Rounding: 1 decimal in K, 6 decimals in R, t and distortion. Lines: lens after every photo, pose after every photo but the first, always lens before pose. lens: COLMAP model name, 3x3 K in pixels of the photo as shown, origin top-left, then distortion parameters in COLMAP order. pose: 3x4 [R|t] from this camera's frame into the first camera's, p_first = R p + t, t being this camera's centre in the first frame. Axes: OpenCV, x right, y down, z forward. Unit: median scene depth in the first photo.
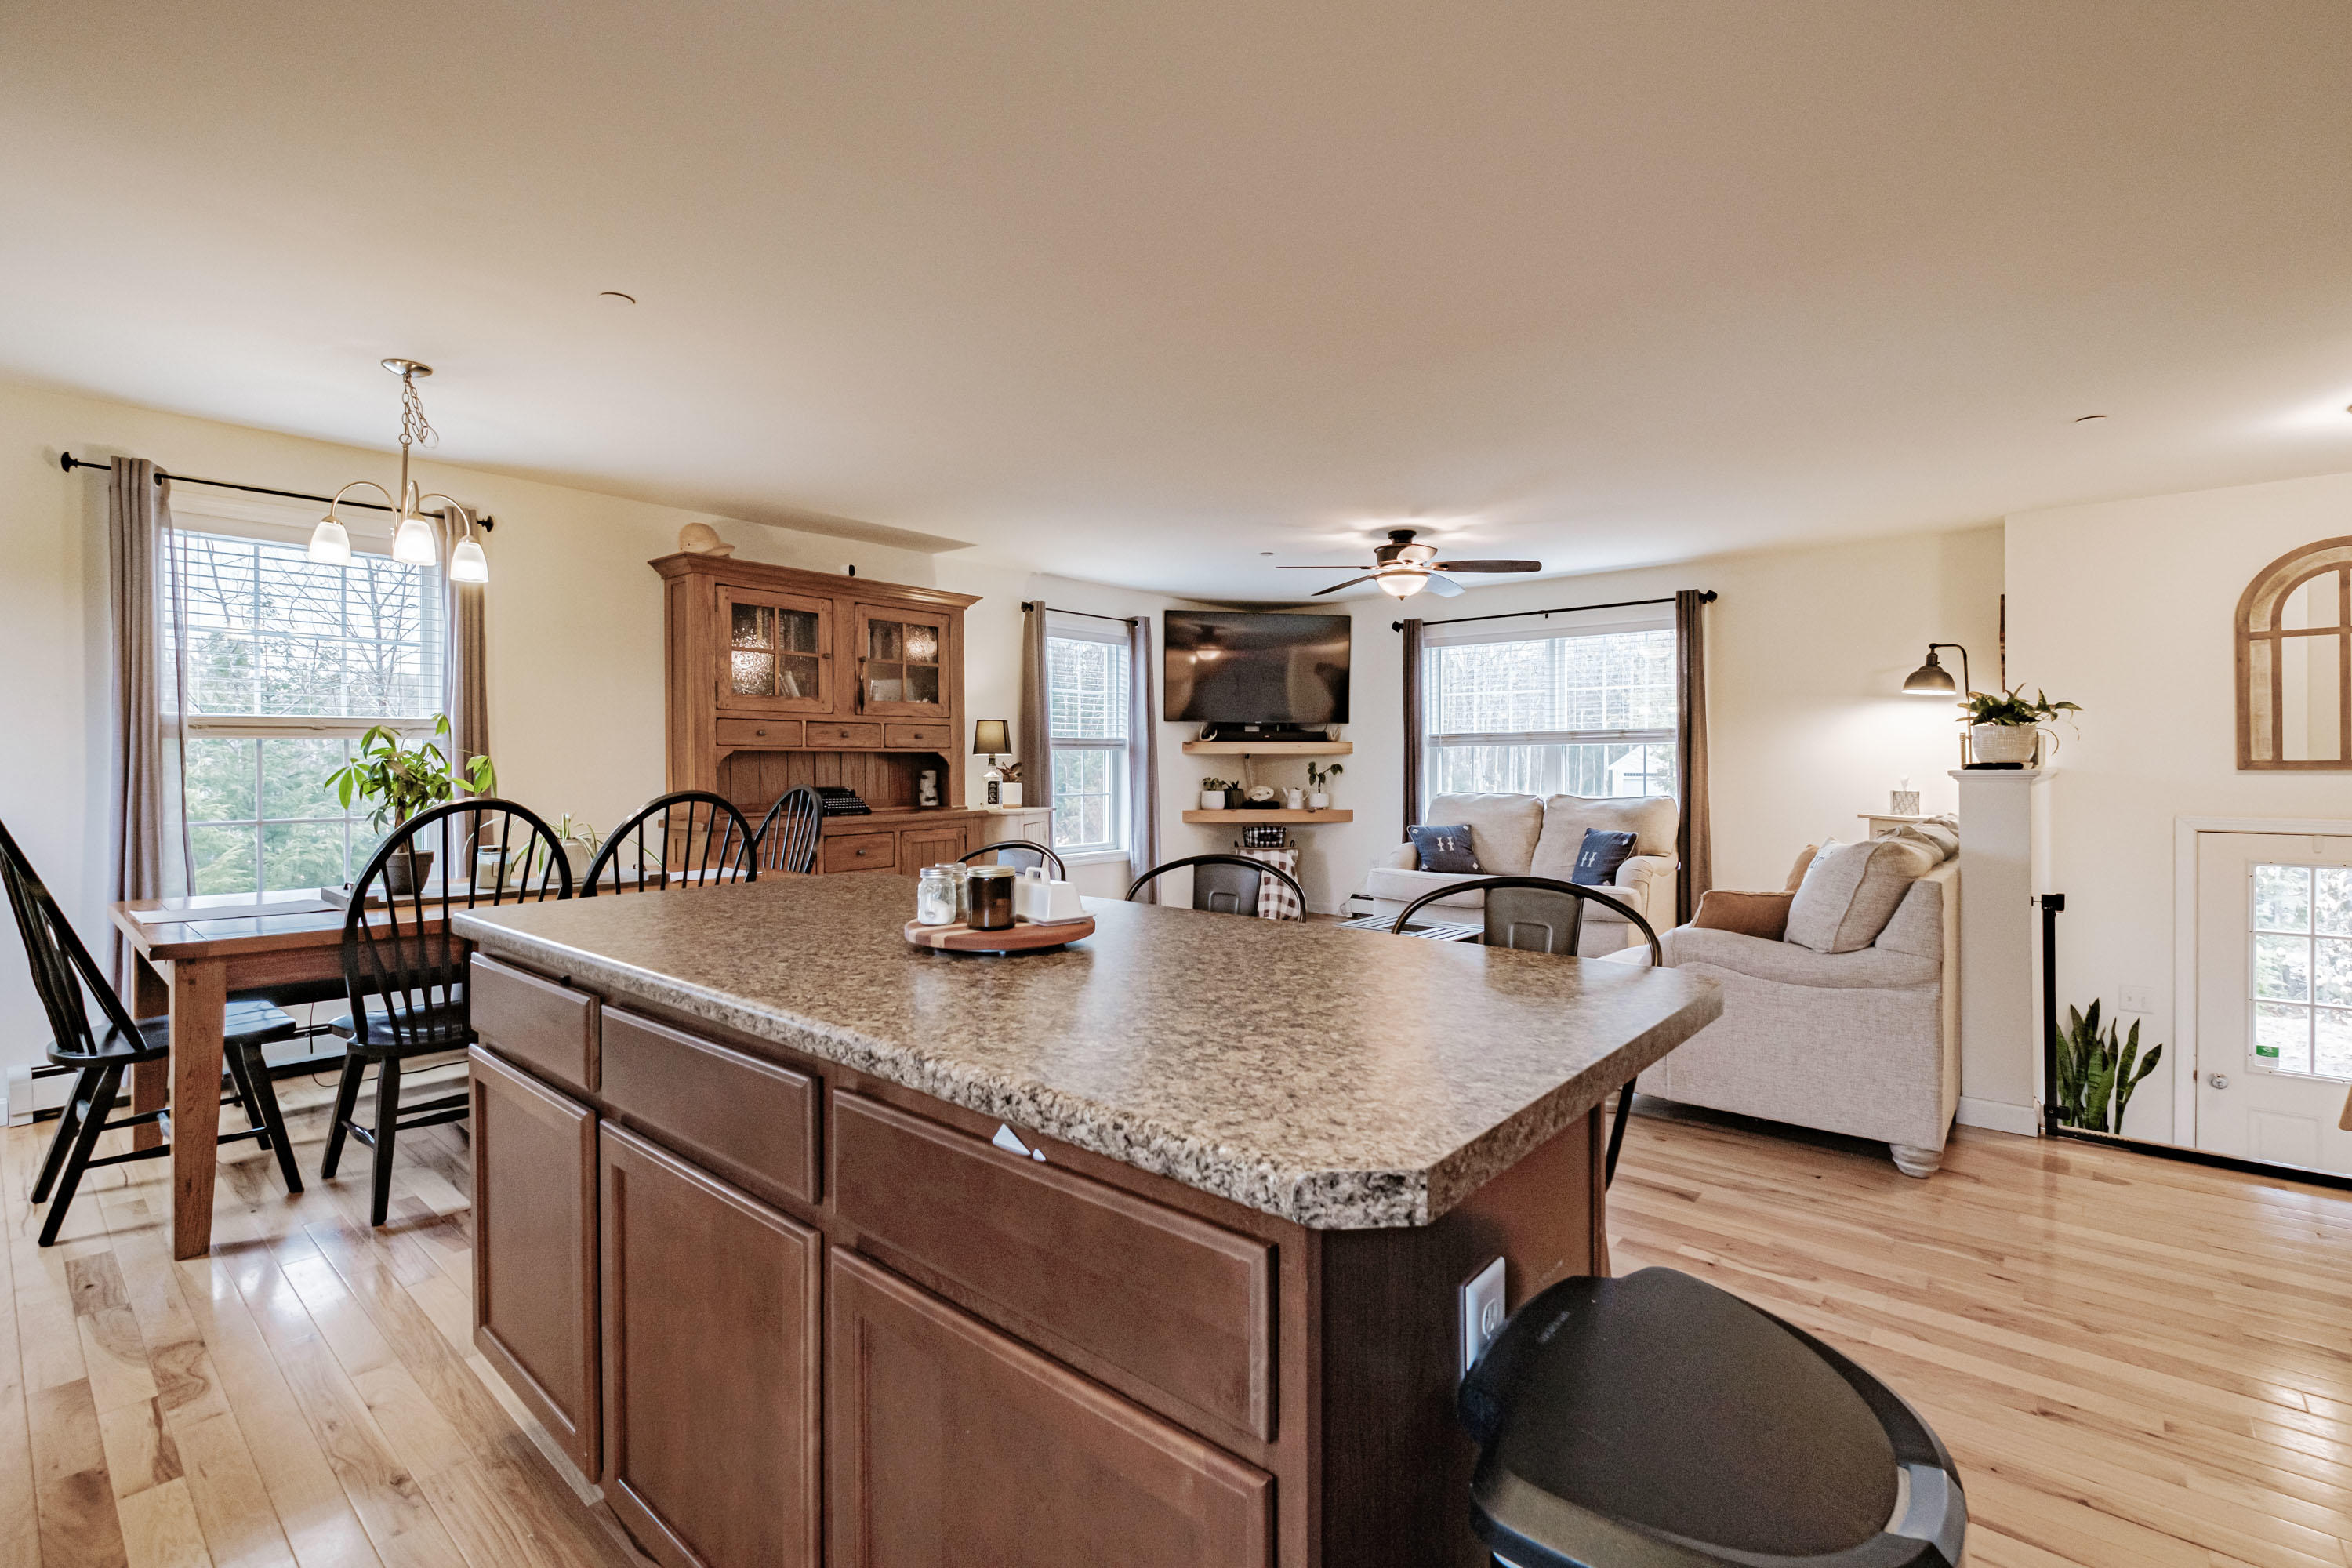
lens RADIAL K [[1057.4, 0, 1180.7], [0, 1057.4, 778.7], [0, 0, 1]] dist [-0.000890, -0.000393]
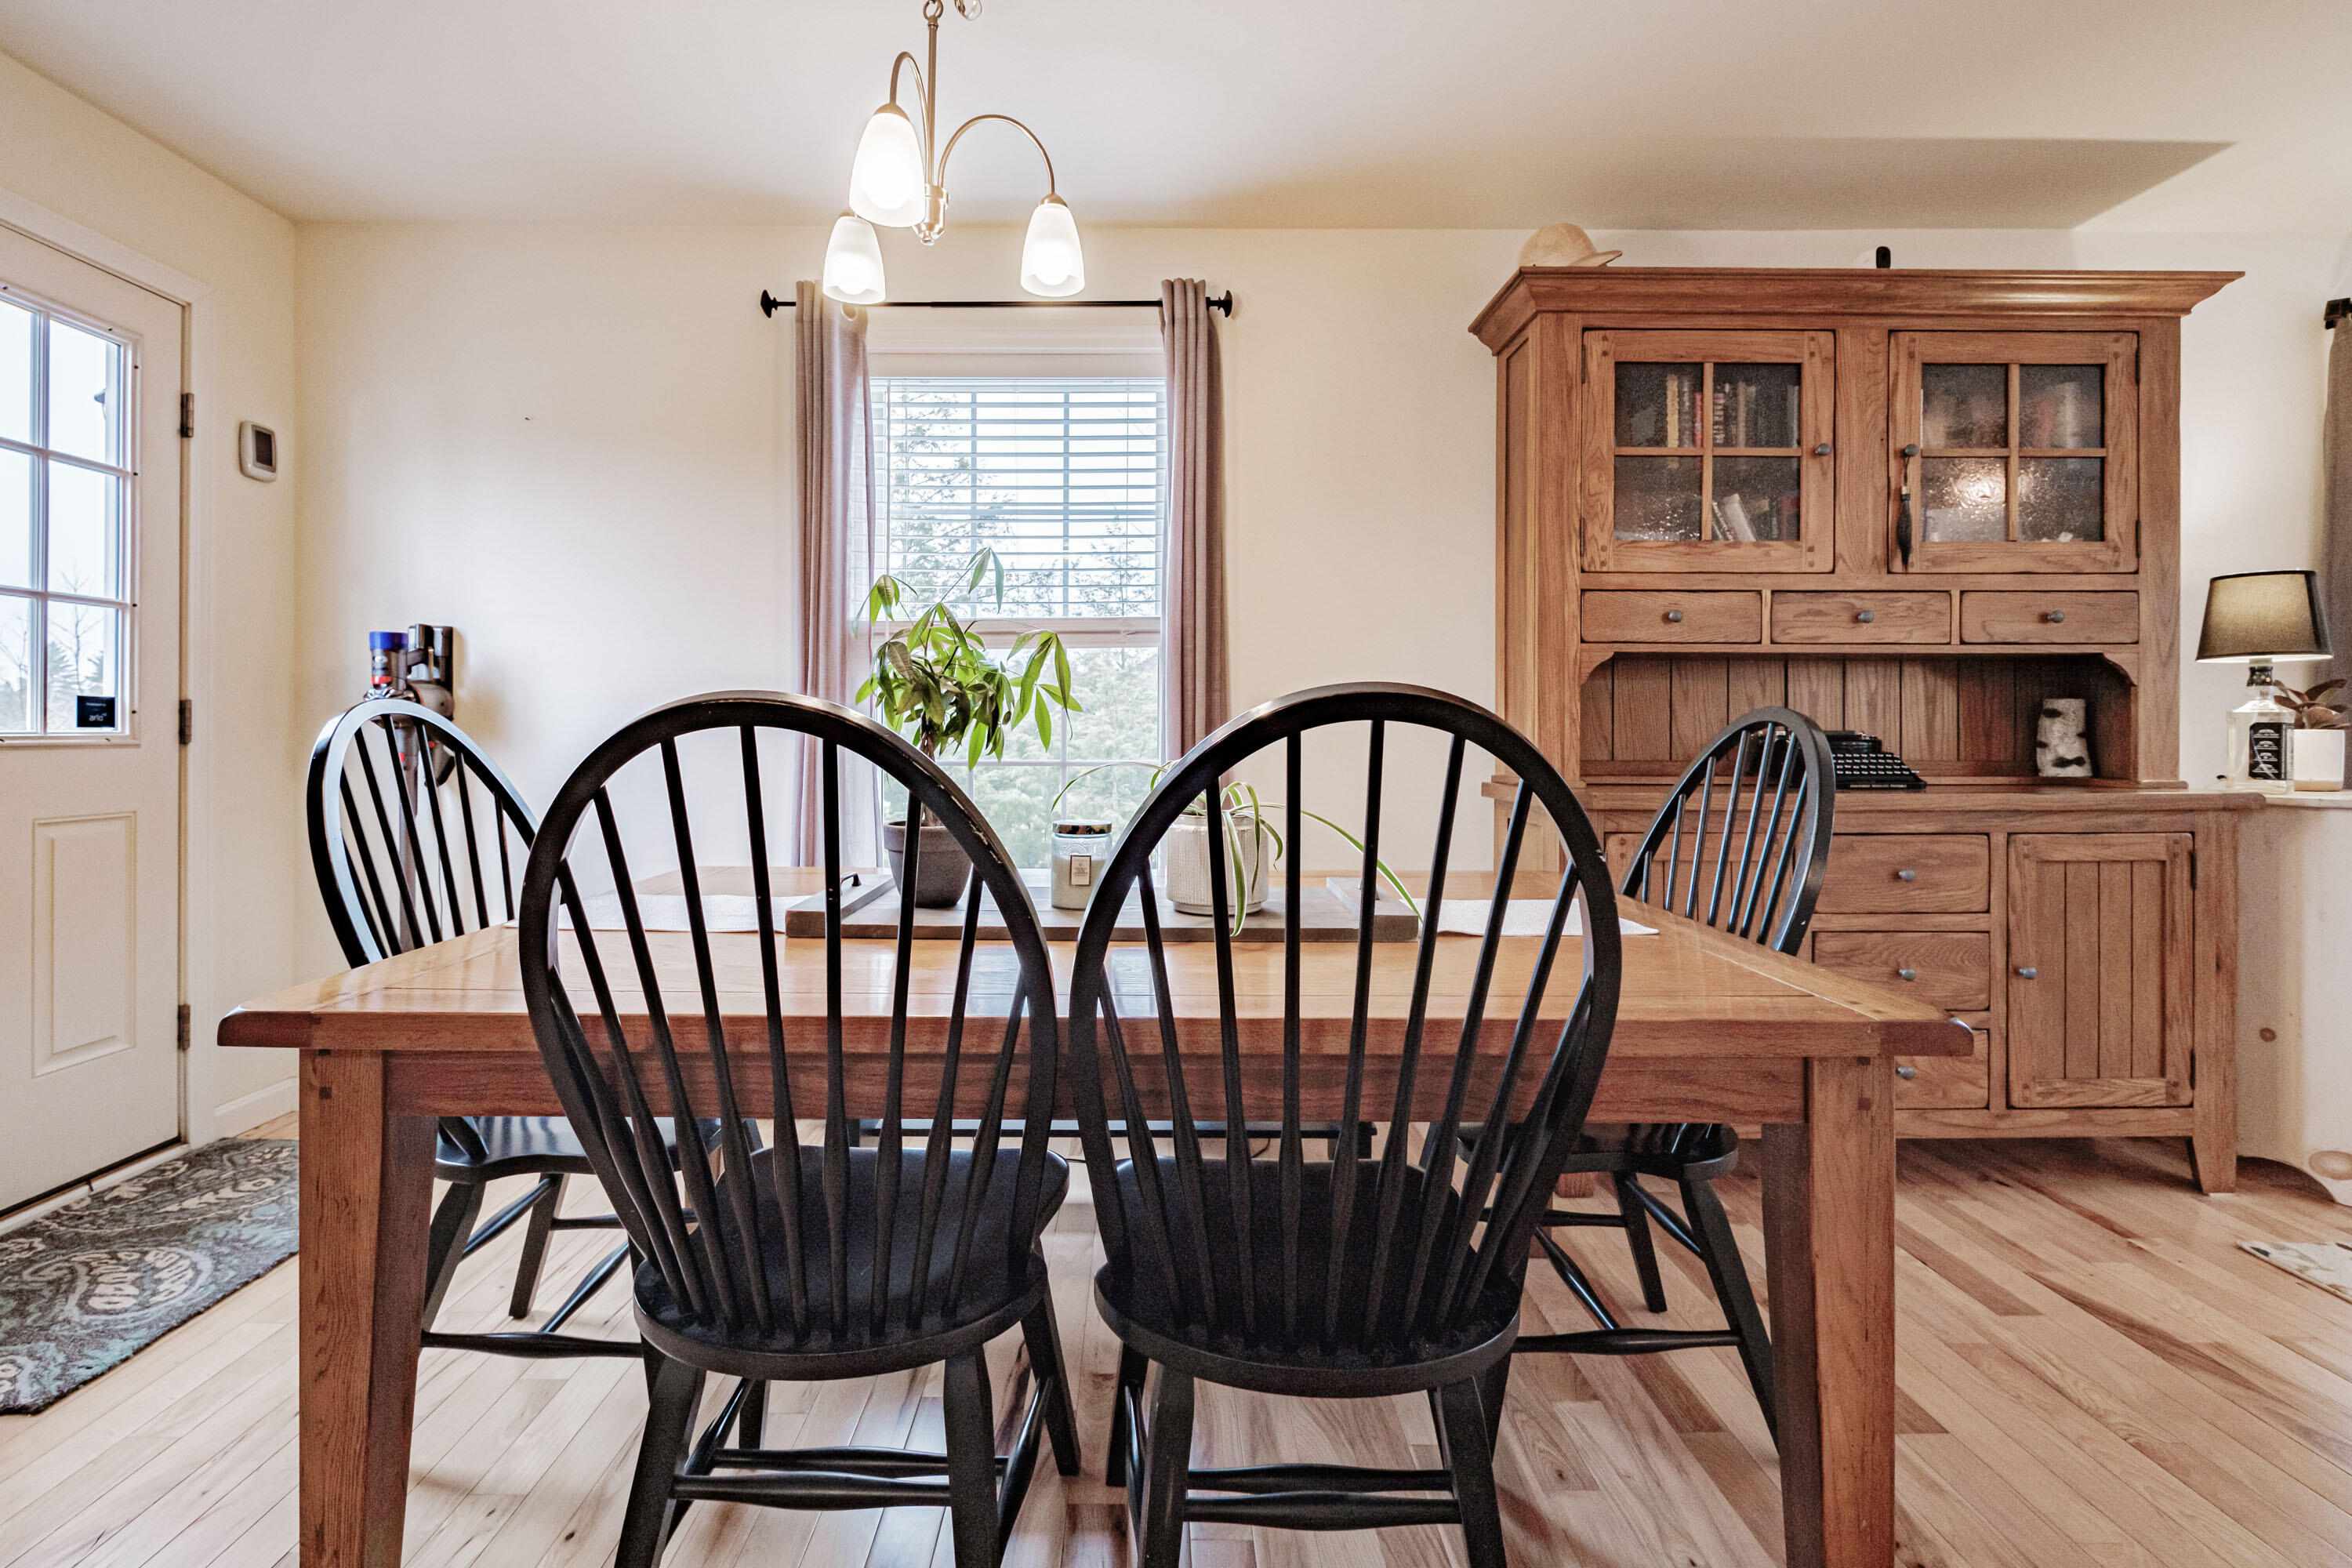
lens RADIAL K [[1057.4, 0, 1132.5], [0, 1057.4, 734.4], [0, 0, 1]] dist [-0.000890, -0.000393]
pose [[0.648911, 0.007595, -0.760826, -0.173217], [-0.014293, 0.999895, -0.002209, 0.016036], [0.760730, 0.012308, 0.648952, 0.459214]]
